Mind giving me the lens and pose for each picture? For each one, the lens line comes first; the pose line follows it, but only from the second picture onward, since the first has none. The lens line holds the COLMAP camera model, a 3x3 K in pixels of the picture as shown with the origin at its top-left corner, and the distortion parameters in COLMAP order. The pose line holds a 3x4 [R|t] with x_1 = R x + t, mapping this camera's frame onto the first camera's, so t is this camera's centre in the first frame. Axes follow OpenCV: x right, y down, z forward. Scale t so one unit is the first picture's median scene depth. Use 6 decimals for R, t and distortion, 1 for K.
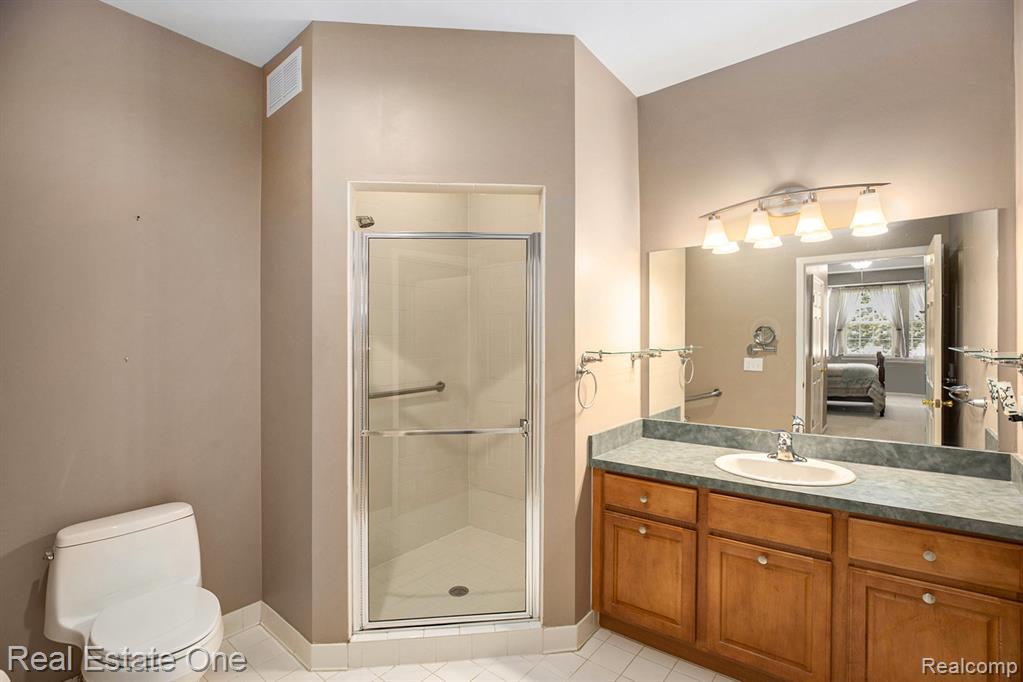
lens RADIAL K [[488.3, 0, 514.2], [0, 488.3, 340.1], [0, 0, 1]] dist [-0.027659, -0.000561]
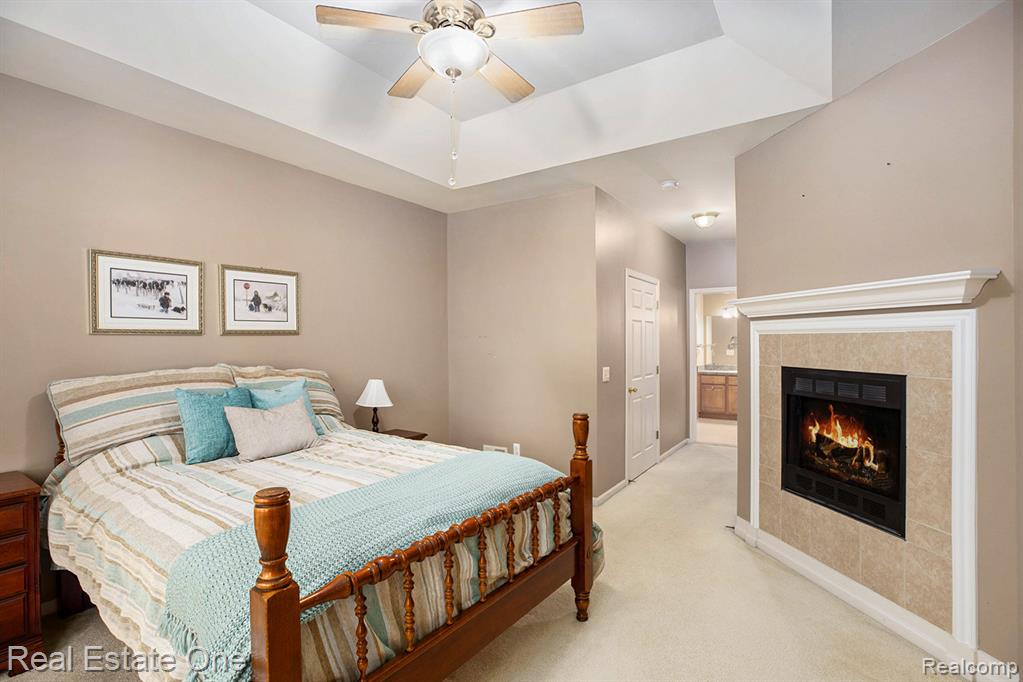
lens RADIAL K [[488.3, 0, 508.5], [0, 488.3, 343.2], [0, 0, 1]] dist [-0.027659, -0.000561]
pose [[0.997601, -0.010141, 0.068478, -1.354446], [0.010816, 0.999896, -0.009489, 0.026882], [-0.068375, 0.010207, 0.997608, -2.334292]]
